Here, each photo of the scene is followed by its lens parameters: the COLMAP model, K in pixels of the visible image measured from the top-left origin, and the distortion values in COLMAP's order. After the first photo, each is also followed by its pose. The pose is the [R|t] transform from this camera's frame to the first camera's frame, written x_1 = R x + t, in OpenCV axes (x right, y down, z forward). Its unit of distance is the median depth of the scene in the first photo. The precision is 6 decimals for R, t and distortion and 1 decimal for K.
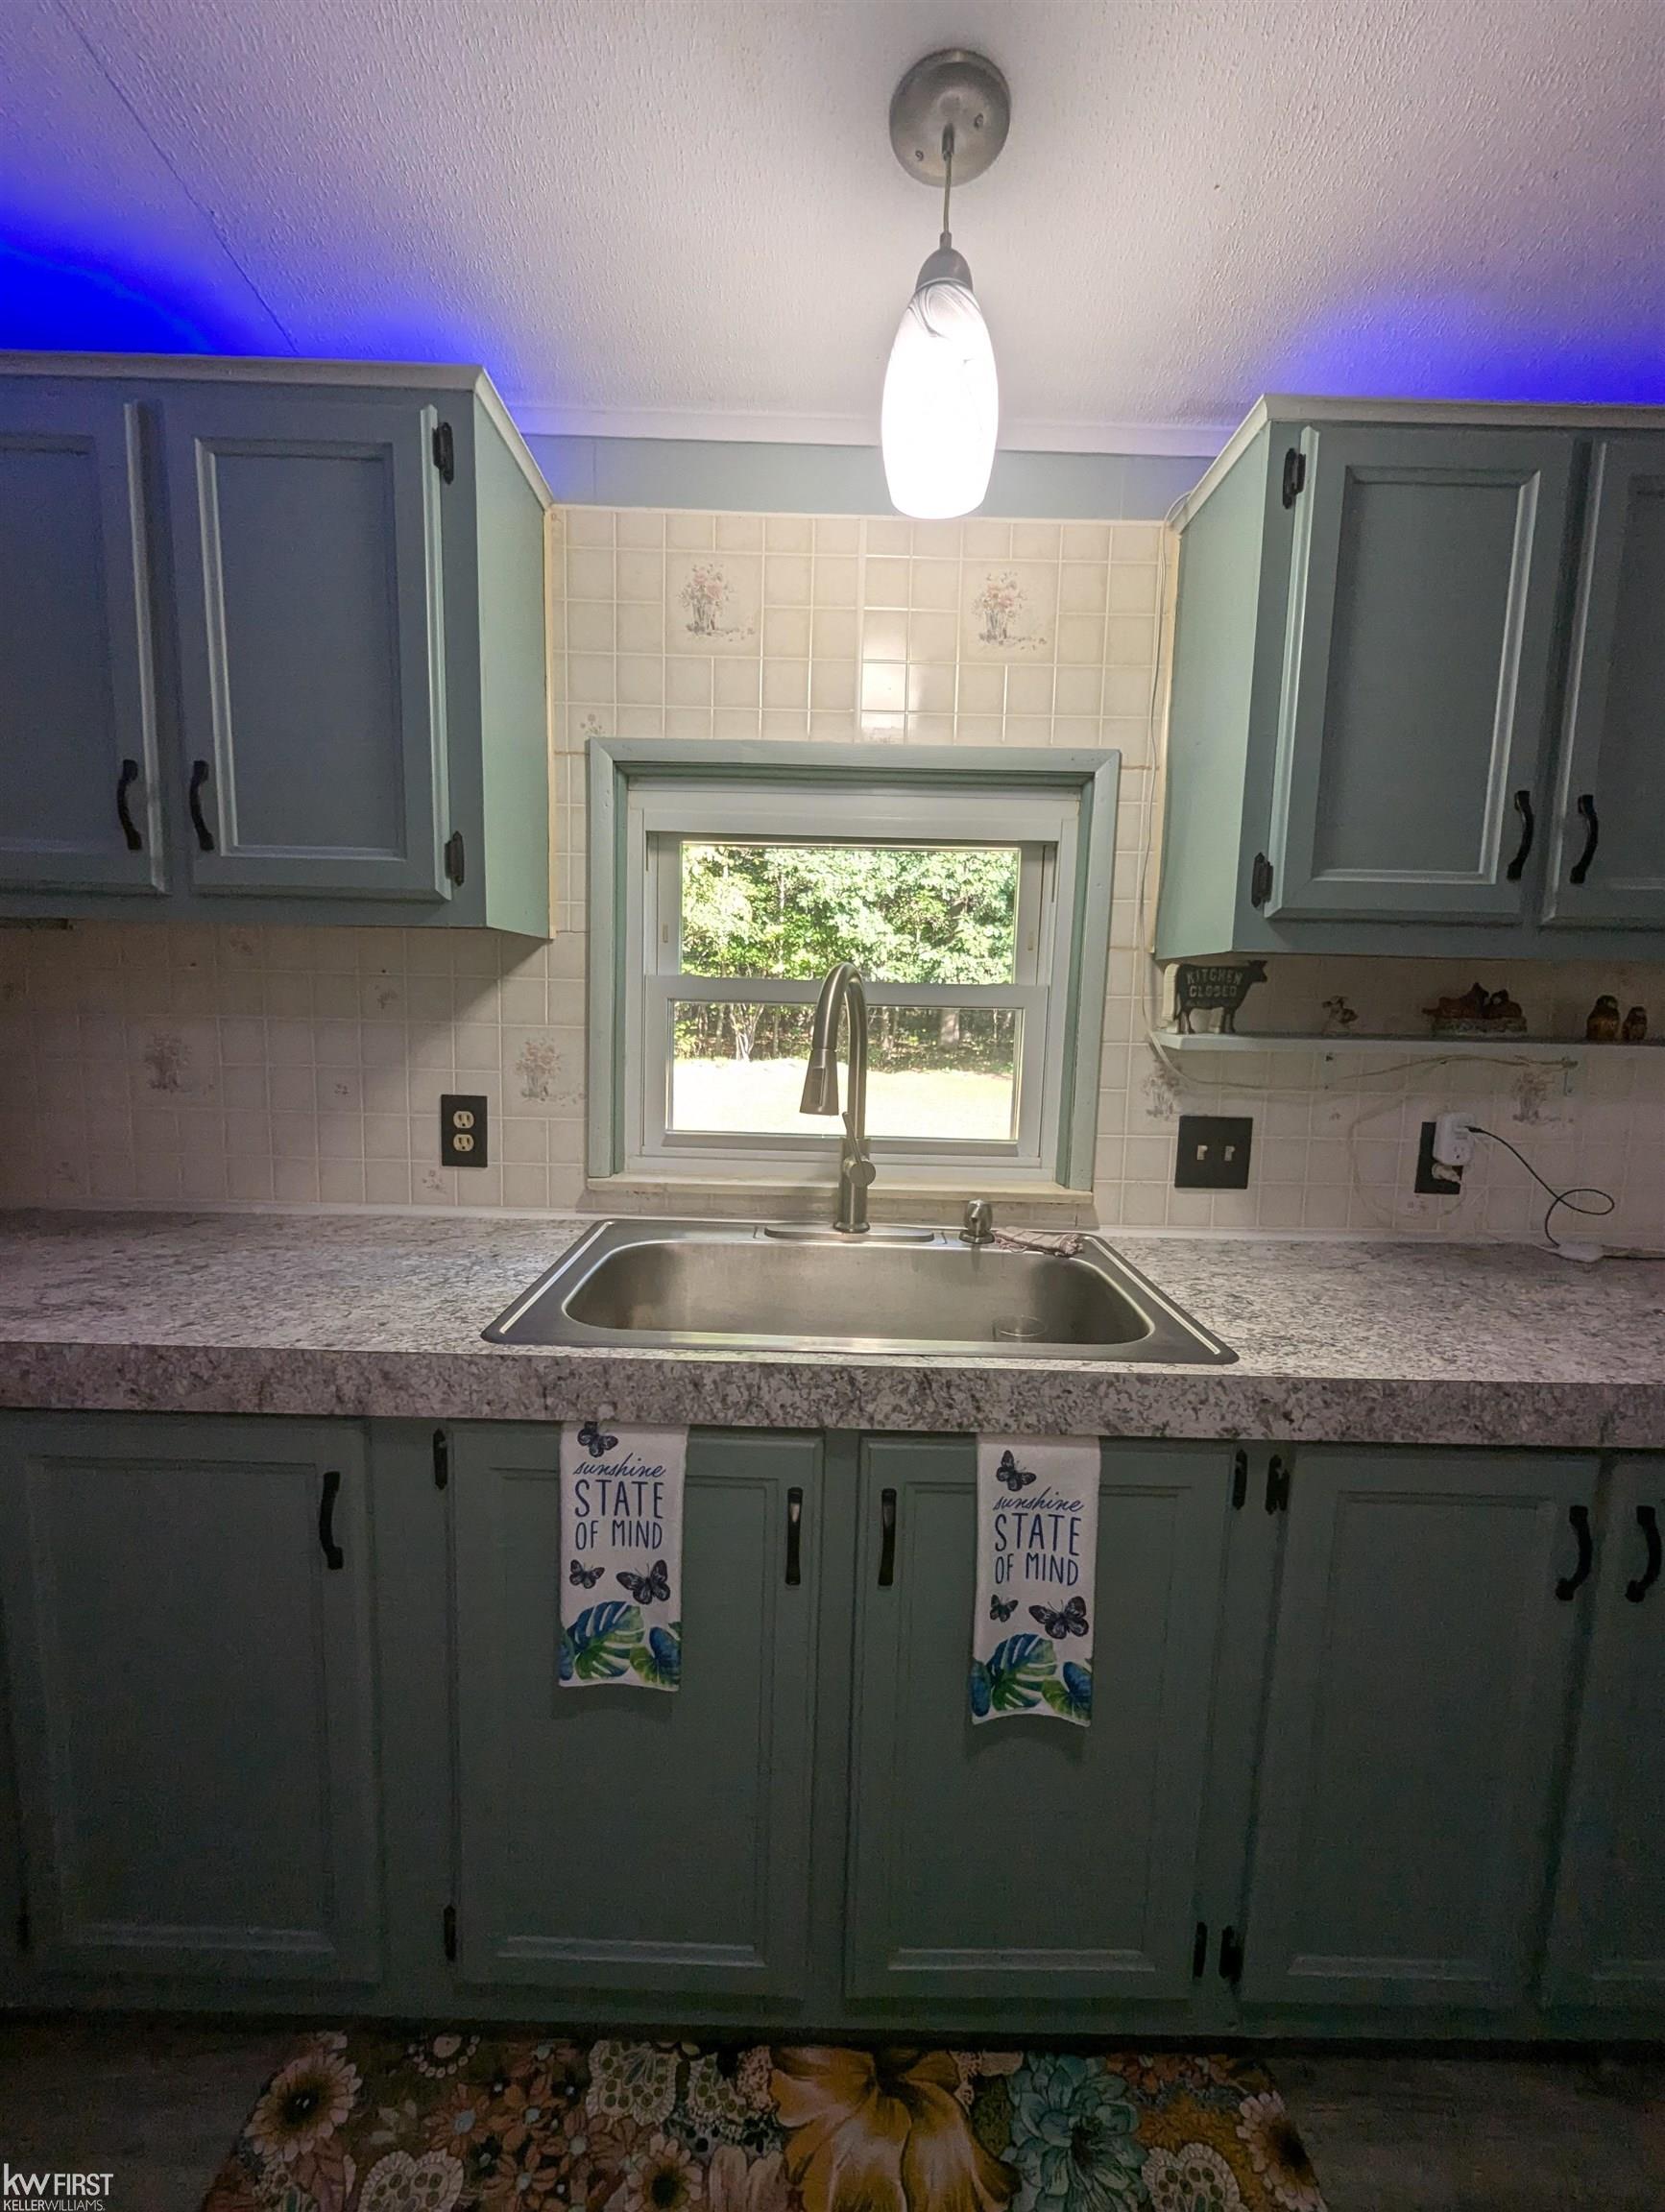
lens RADIAL K [[916.5, 0, 829.3], [0, 916.5, 1109.4], [0, 0, 1]] dist [0.000411, 0.000168]
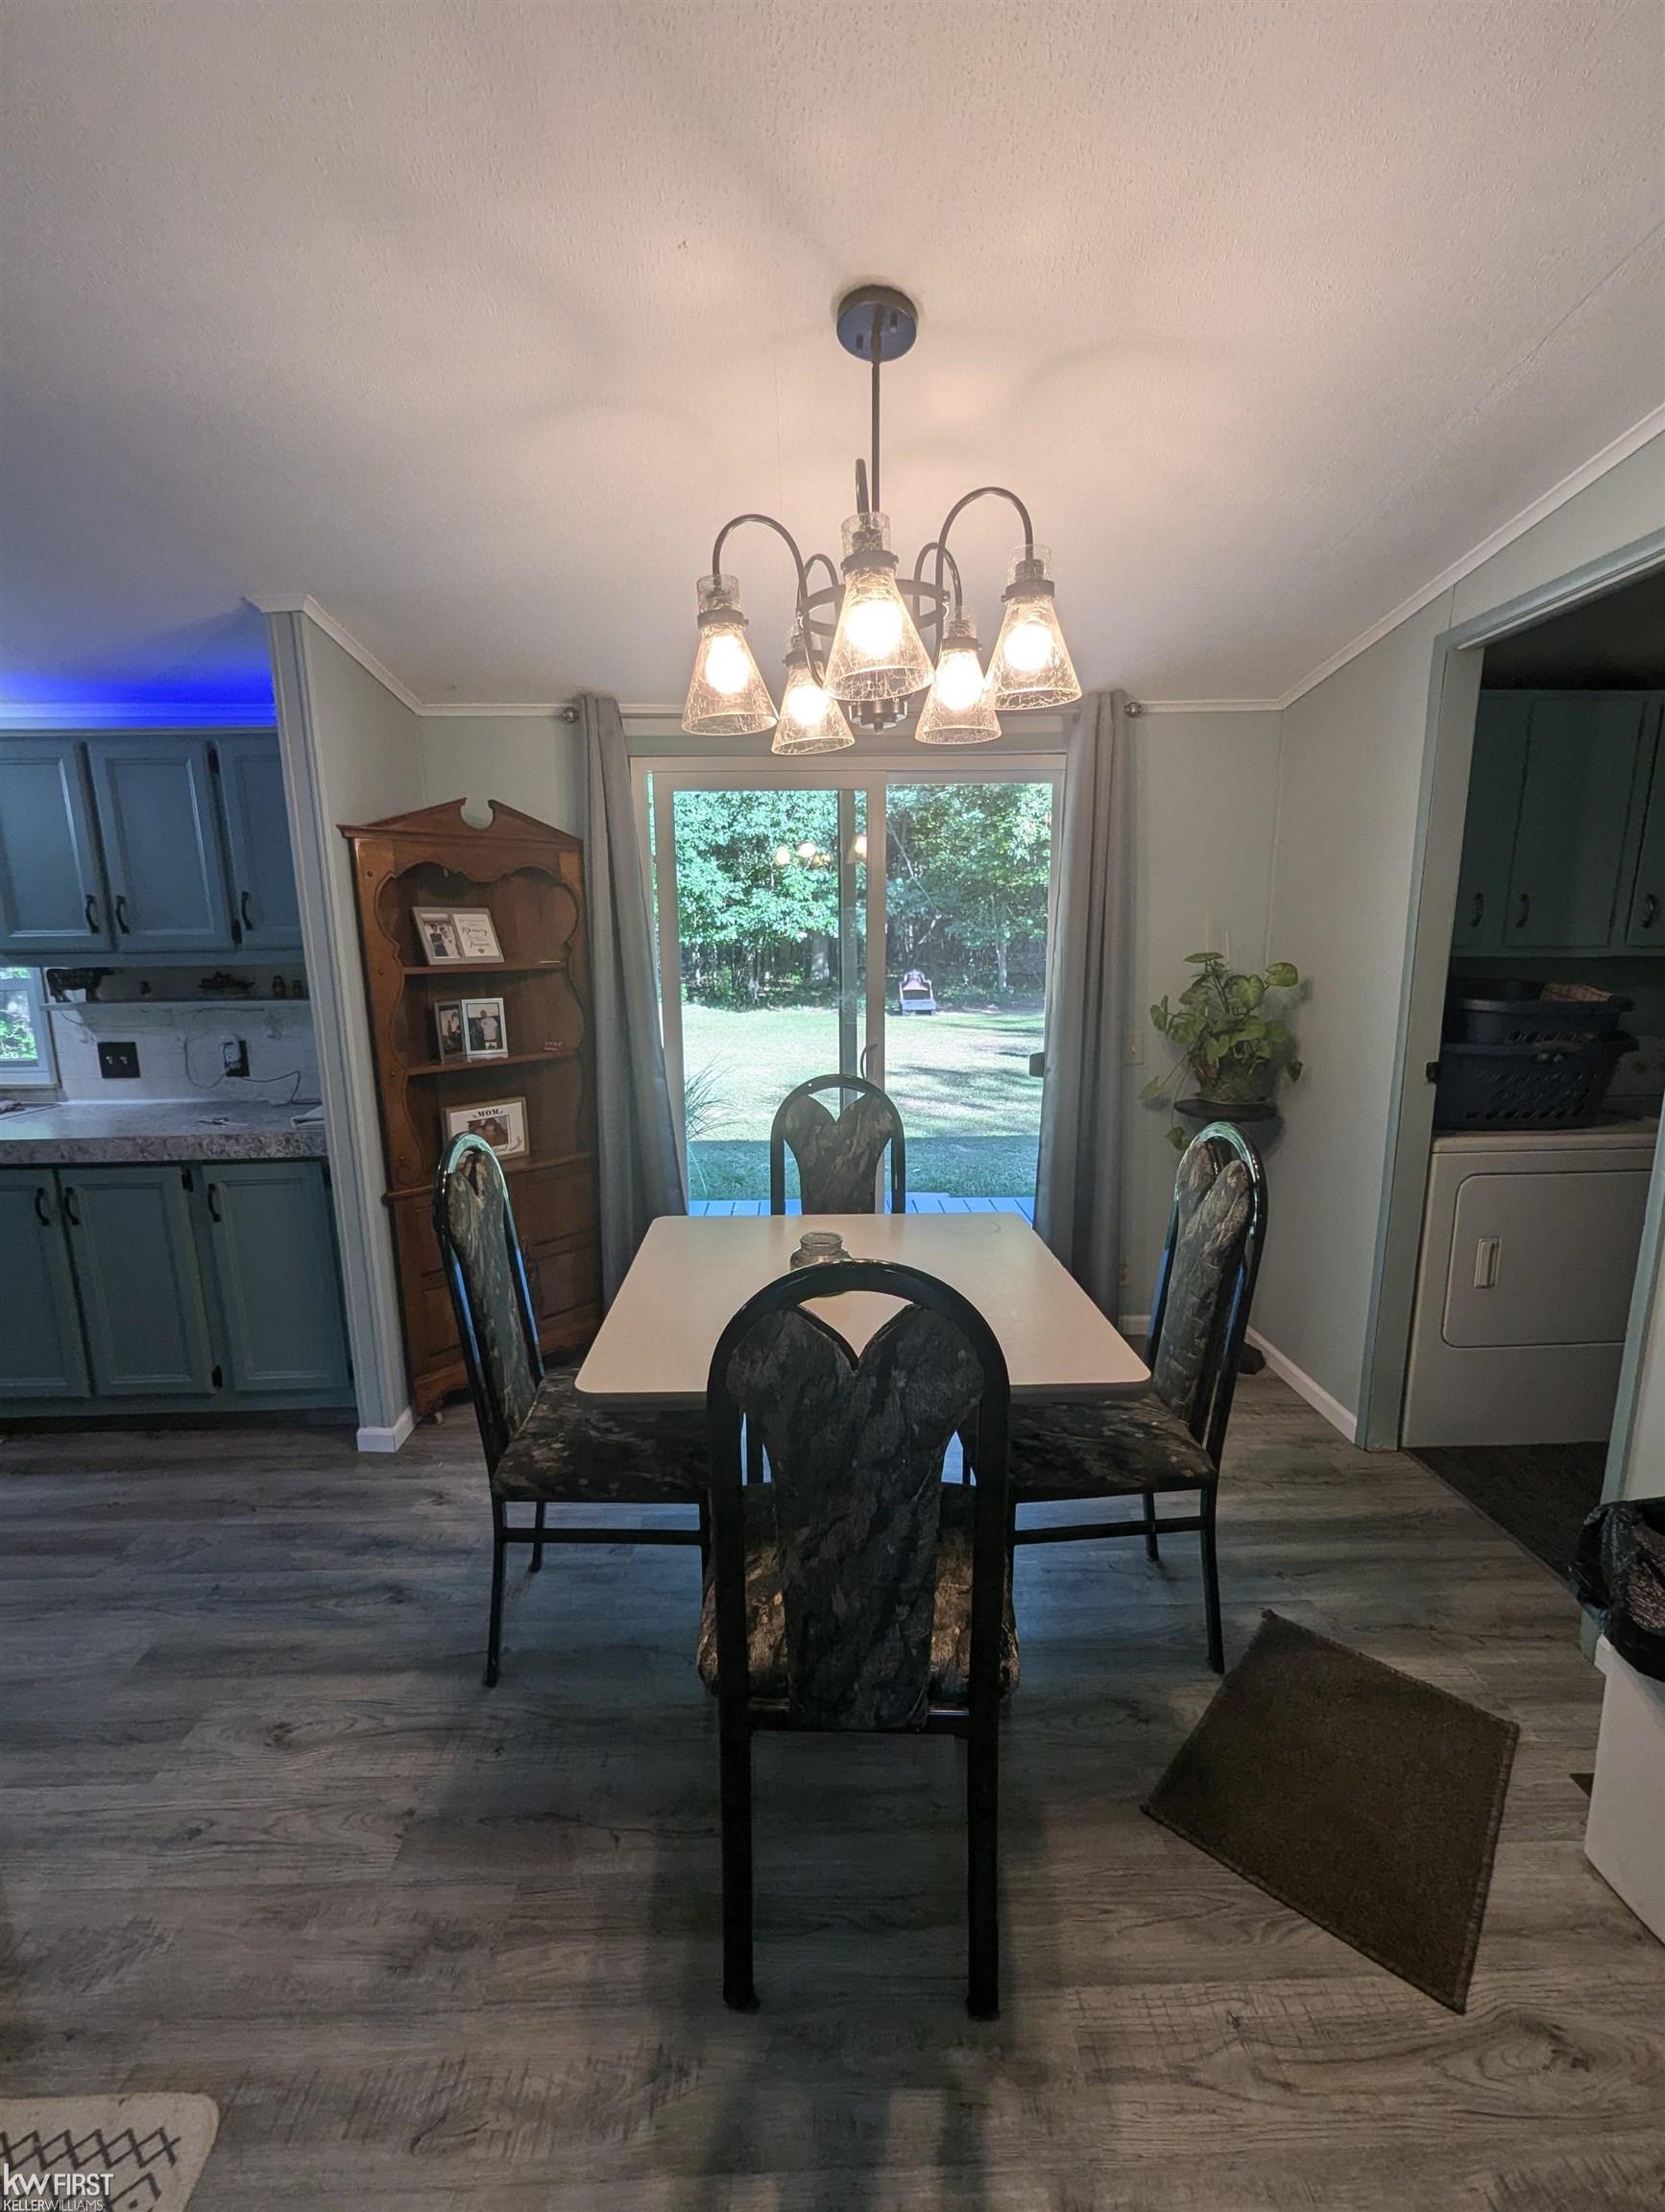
lens RADIAL K [[916.5, 0, 832.8], [0, 916.5, 1109.3], [0, 0, 1]] dist [0.000411, 0.000168]
pose [[0.999216, -0.037436, 0.012910, 0.176010], [0.036483, 0.997051, 0.067521, 0.006857], [-0.015399, -0.066998, 0.997634, -0.092599]]
